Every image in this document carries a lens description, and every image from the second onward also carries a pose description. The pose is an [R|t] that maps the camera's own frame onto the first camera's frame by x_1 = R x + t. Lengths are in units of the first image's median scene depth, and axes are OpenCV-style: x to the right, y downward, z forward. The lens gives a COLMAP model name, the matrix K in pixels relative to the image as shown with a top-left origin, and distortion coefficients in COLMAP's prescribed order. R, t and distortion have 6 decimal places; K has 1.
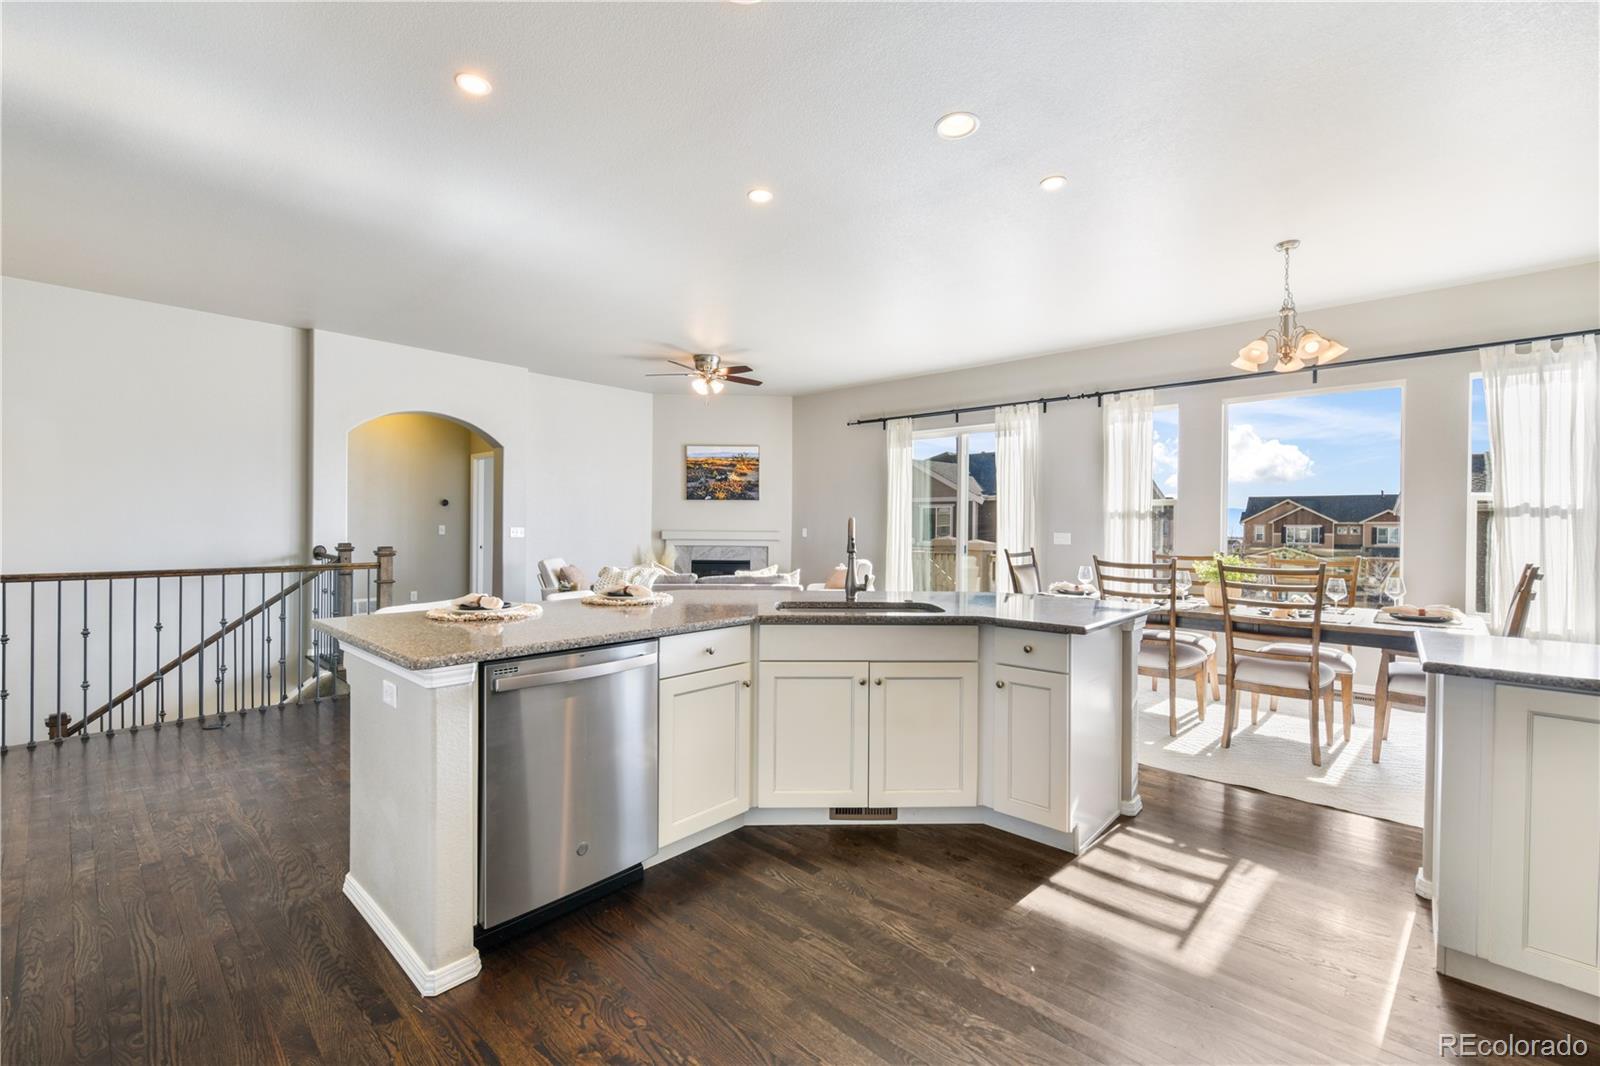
lens RADIAL K [[665.3, 0, 799.5], [0, 665.3, 530.5], [0, 0, 1]] dist [-0.002525, -0.000199]
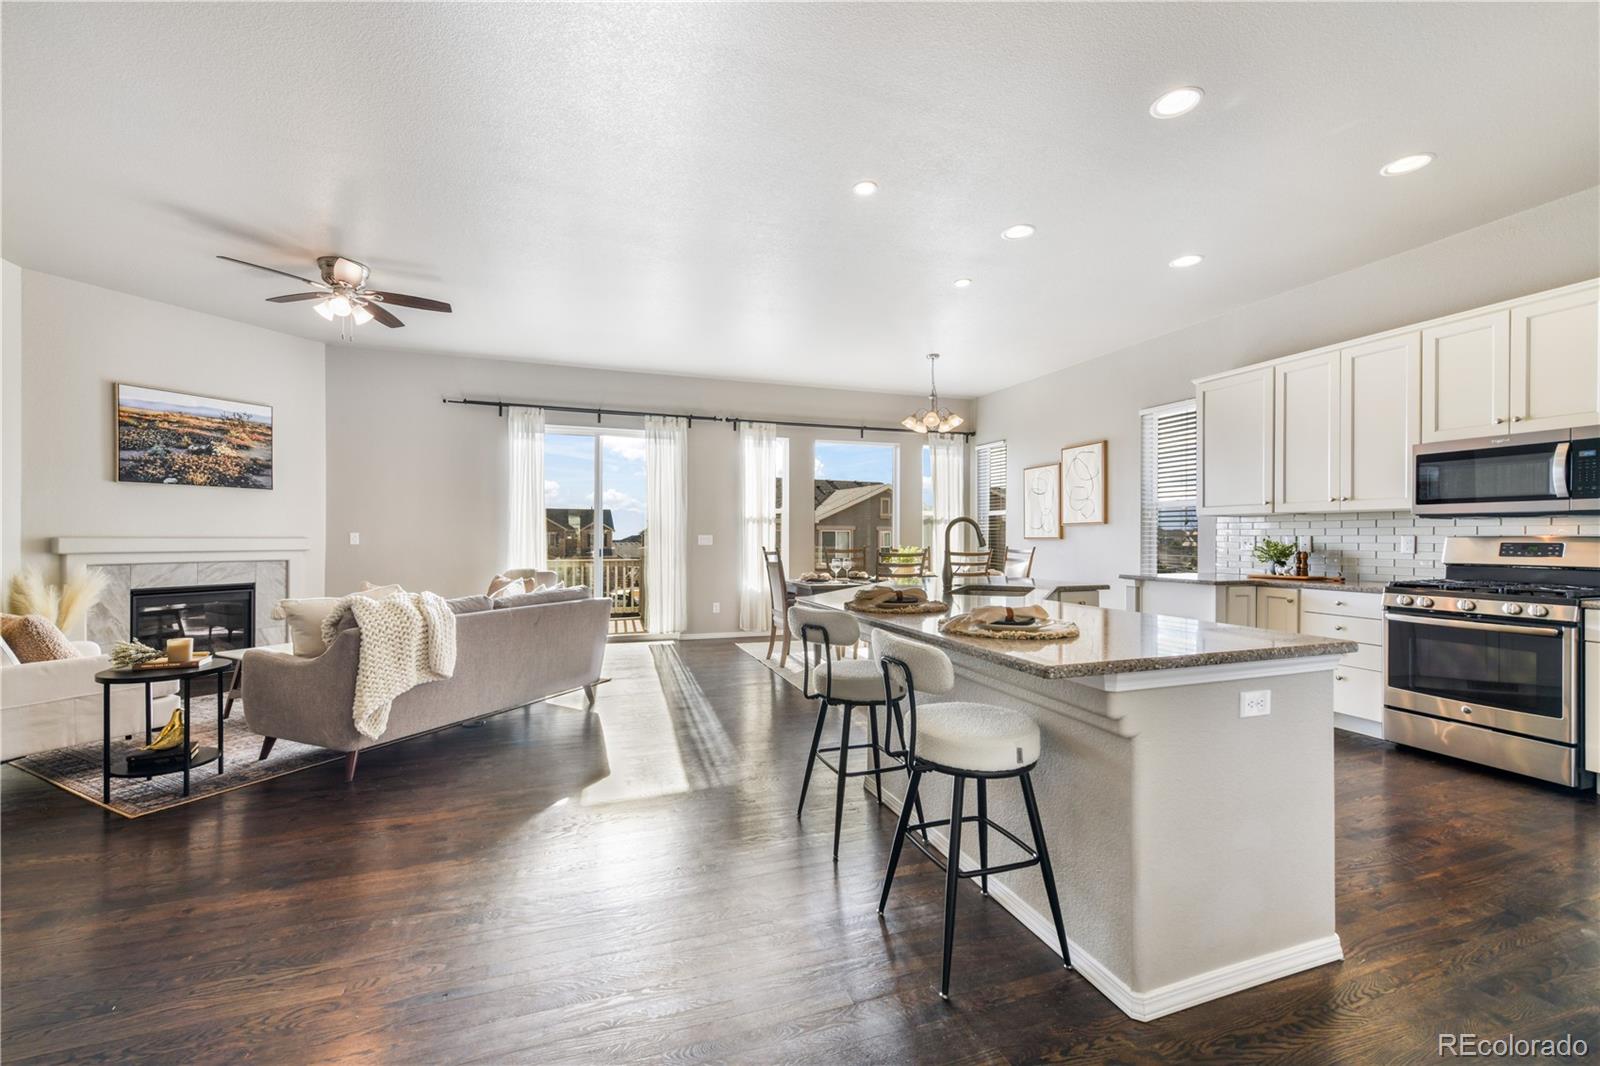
lens RADIAL K [[635.6, 0, 801.9], [0, 635.6, 537.4], [0, 0, 1]] dist [0.002834, 0.000109]
pose [[0.478084, -0.006931, 0.878287, -0.364231], [0.008792, 0.999957, 0.003105, 0.003997], [-0.878270, 0.006238, 0.478124, 0.246391]]
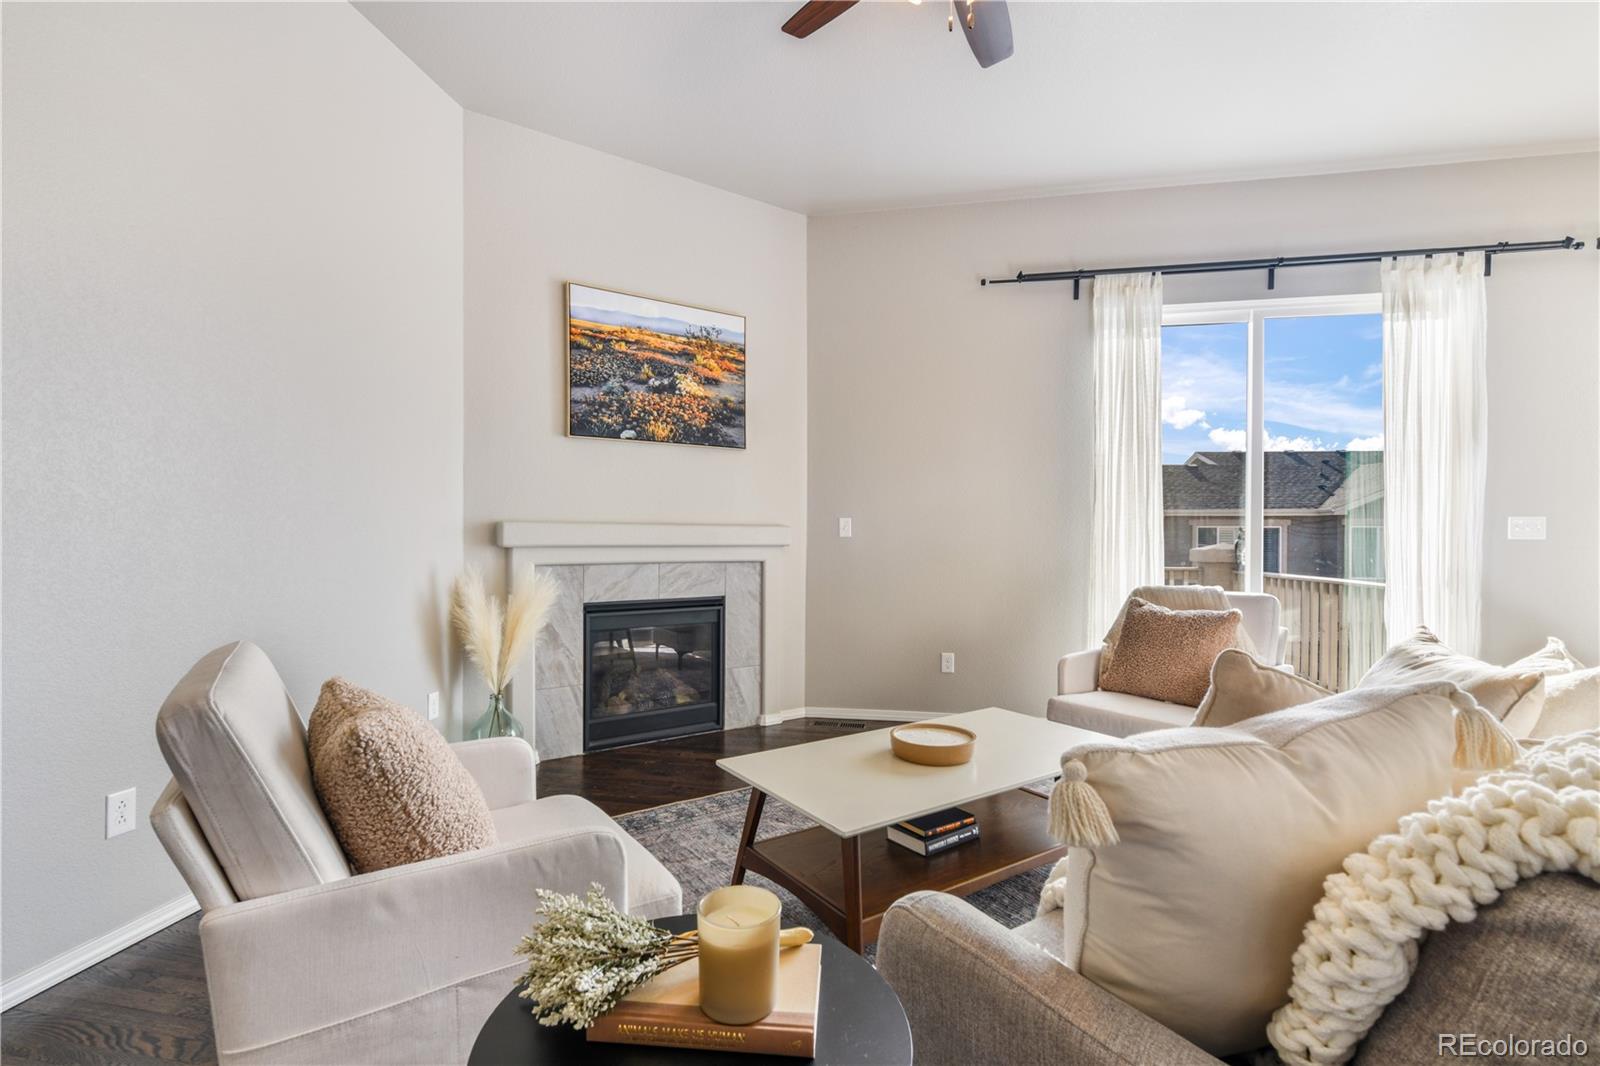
lens RADIAL K [[702.7, 0, 791.6], [0, 702.7, 541.7], [0, 0, 1]] dist [0.003303, -0.000220]
pose [[0.862957, -0.009761, 0.505183, -0.257999], [0.007650, 0.999951, 0.006254, 0.009354], [-0.505219, -0.001532, 0.862990, 0.614309]]
